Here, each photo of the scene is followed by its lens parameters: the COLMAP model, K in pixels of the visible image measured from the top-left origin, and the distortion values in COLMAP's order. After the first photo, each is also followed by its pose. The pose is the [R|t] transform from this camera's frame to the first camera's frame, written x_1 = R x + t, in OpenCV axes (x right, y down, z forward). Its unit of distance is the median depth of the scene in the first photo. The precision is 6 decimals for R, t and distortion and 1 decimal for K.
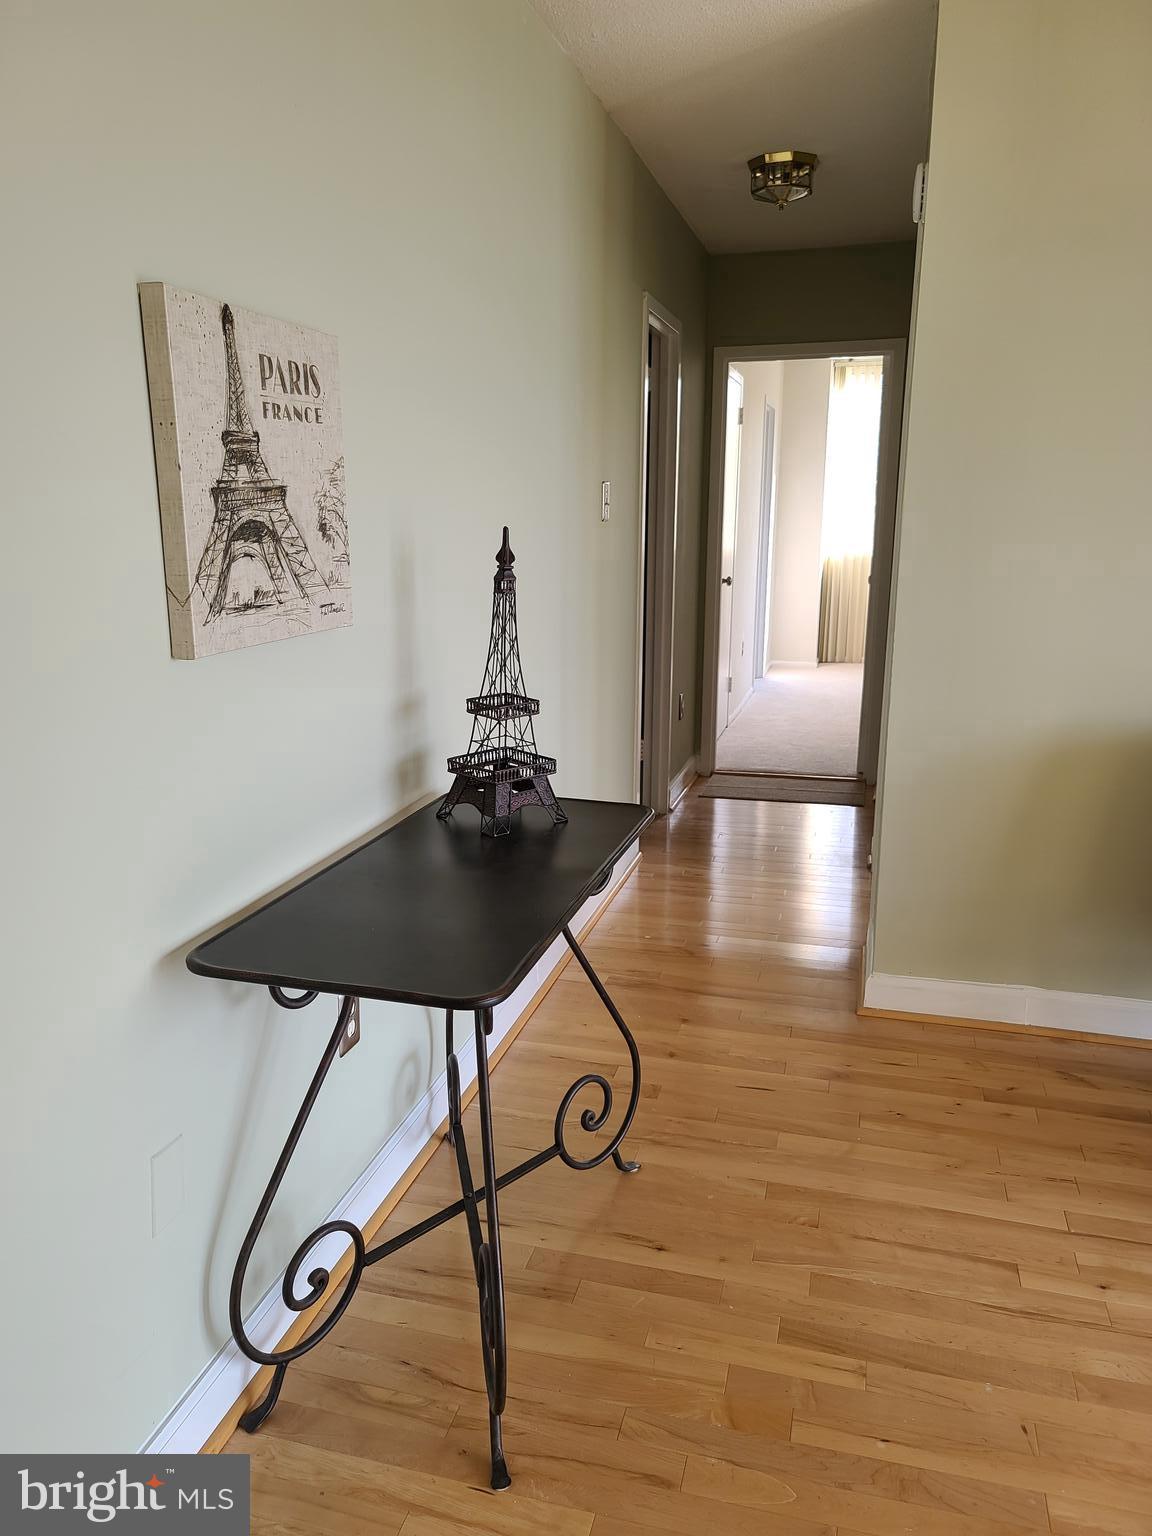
lens RADIAL K [[1136.3, 0, 564.9], [0, 1136.3, 769.5], [0, 0, 1]] dist [0.075638, -0.046744]
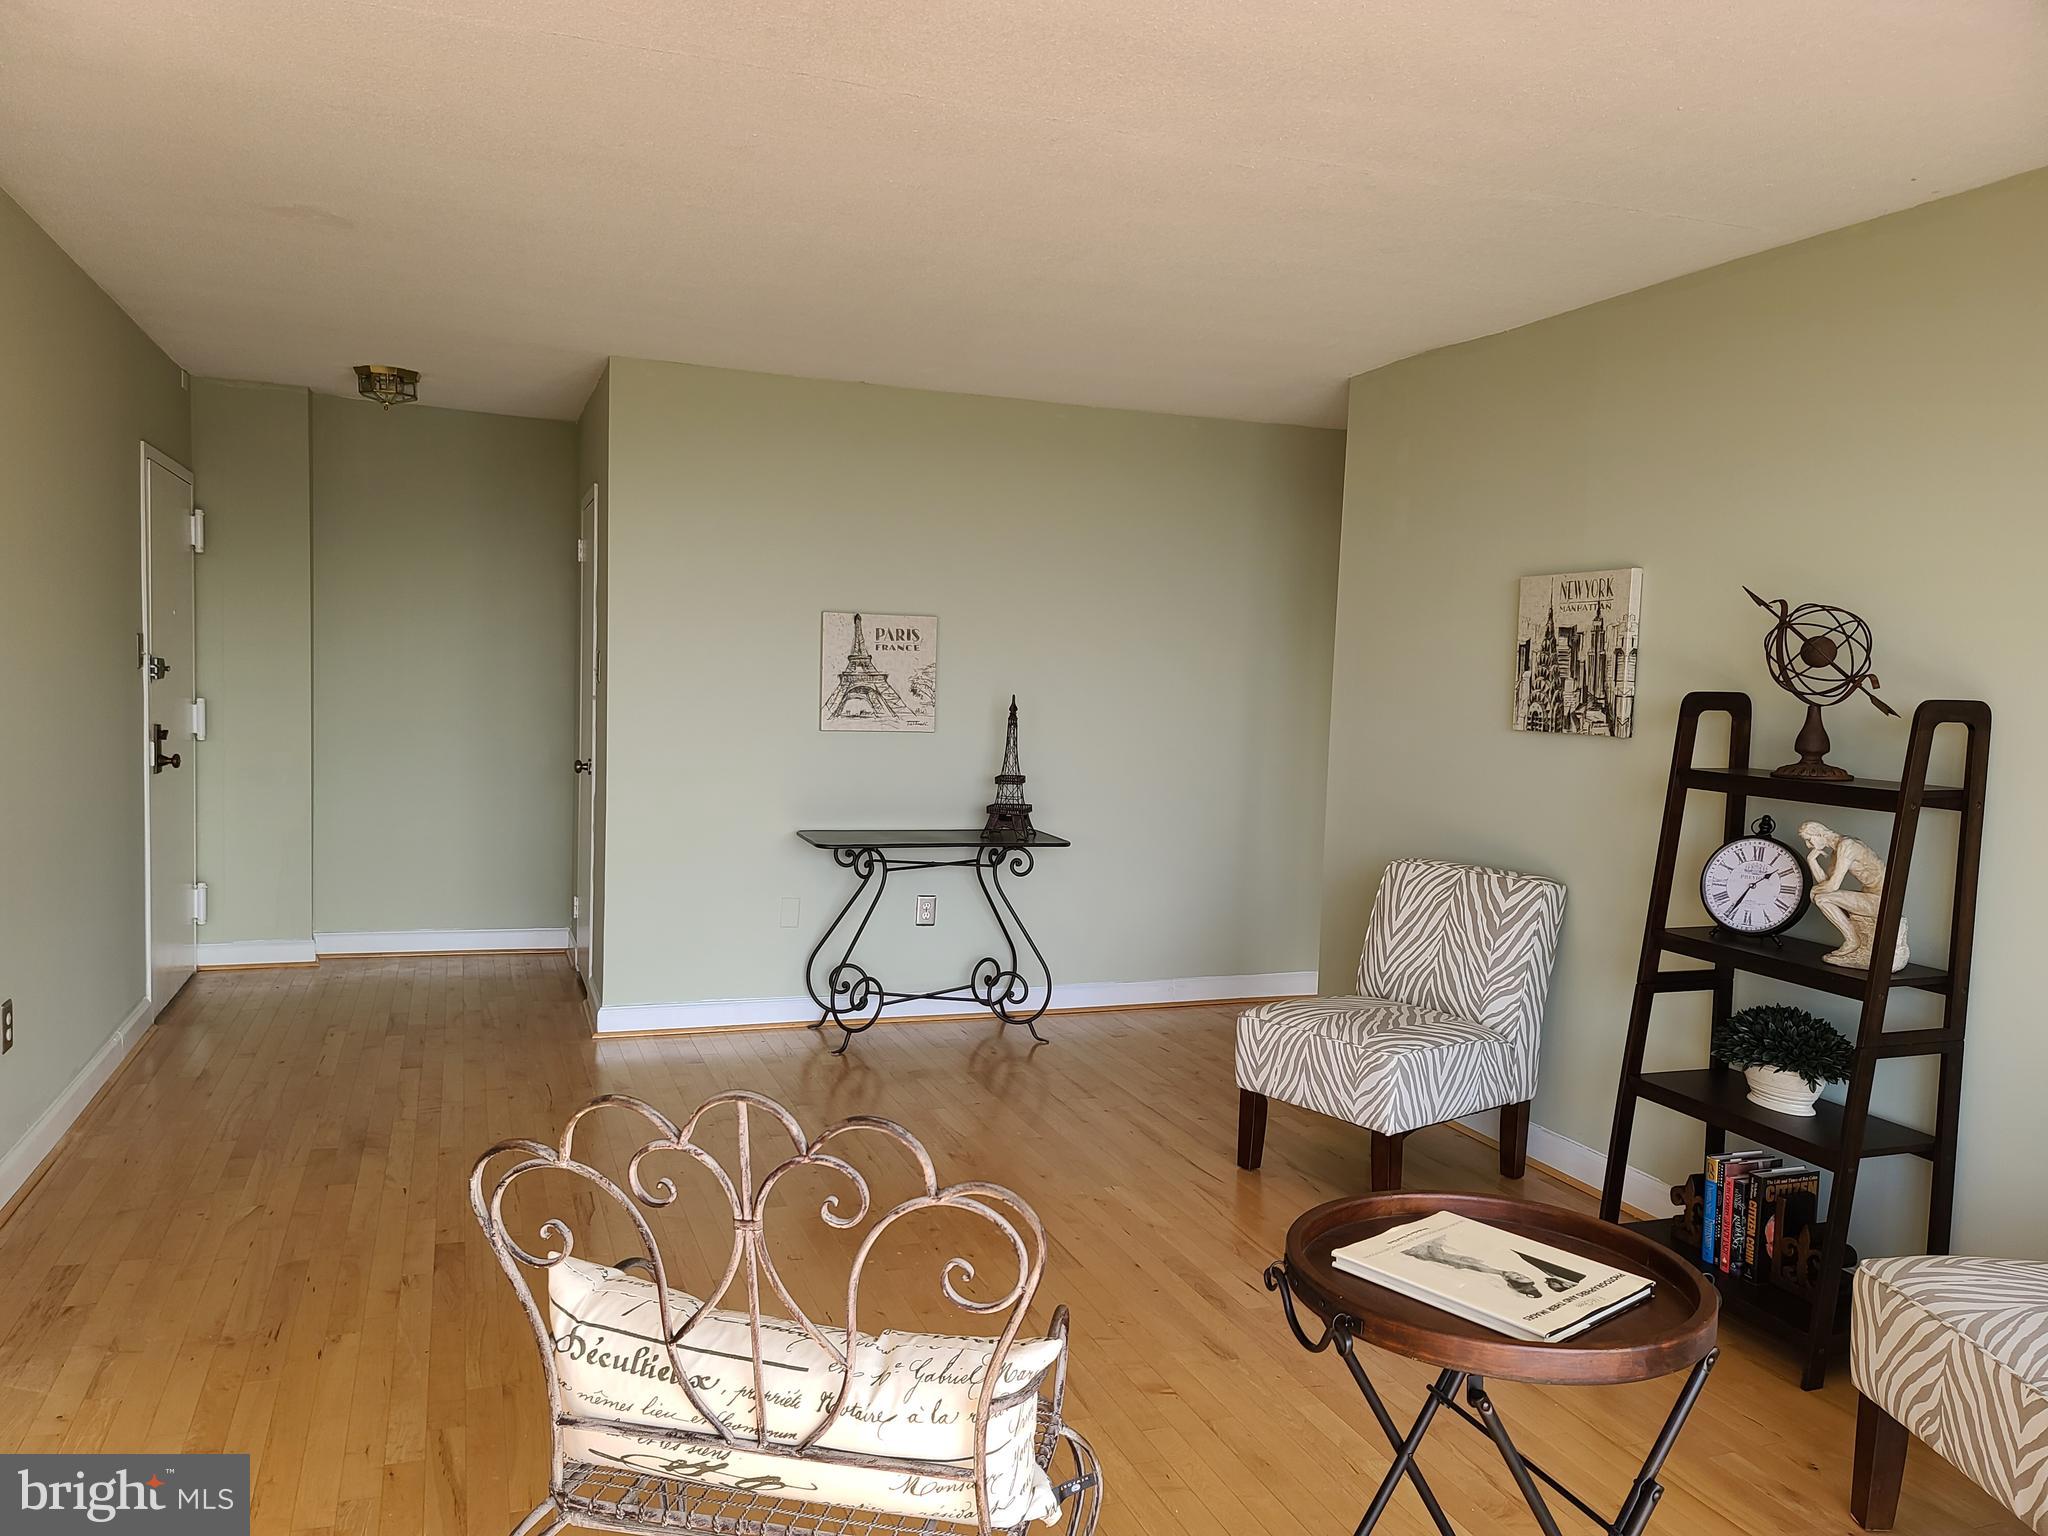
lens RADIAL K [[1515.0, 0, 1015.1], [0, 1515.0, 782.4], [0, 0, 1]] dist [0.075638, -0.046744]
pose [[0.570149, 0.070004, -0.818553, 2.858719], [-0.212510, 0.975019, -0.064635, 0.161726], [0.793580, 0.210802, 0.570783, -0.720740]]
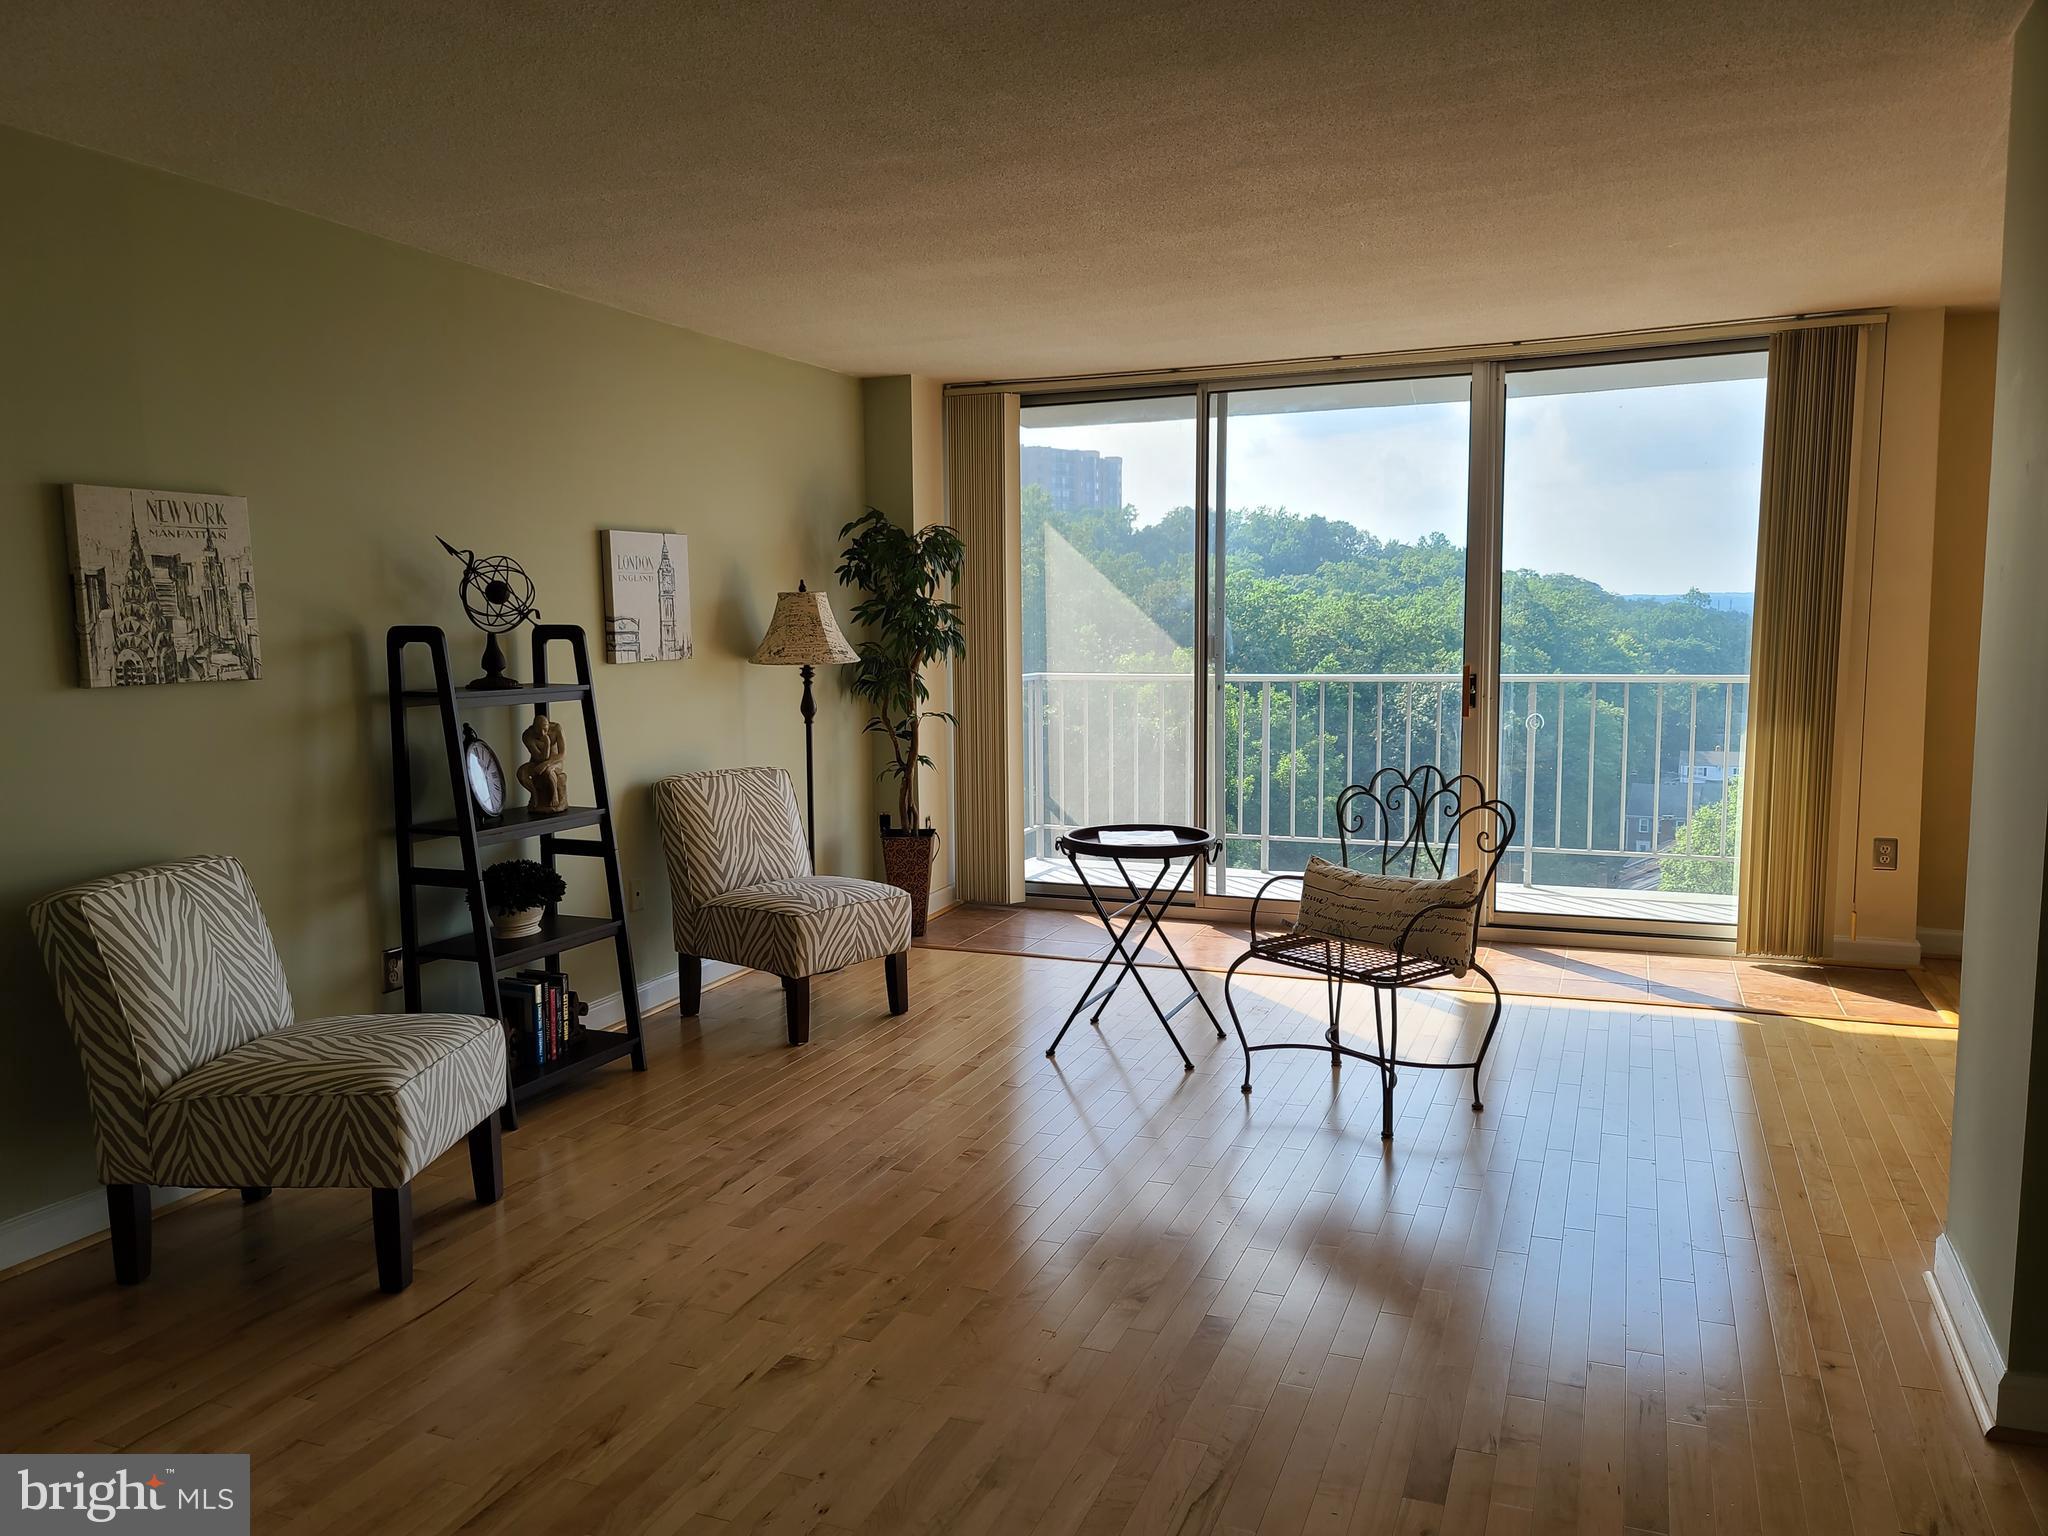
lens RADIAL K [[1515.0, 0, 1030.0], [0, 1515.0, 774.0], [0, 0, 1]] dist [0.075638, -0.046744]
pose [[0.122518, -0.115412, 0.985733, -0.827658], [0.234426, 0.968476, 0.084255, -0.063731], [-0.964383, 0.220759, 0.145711, 0.030267]]
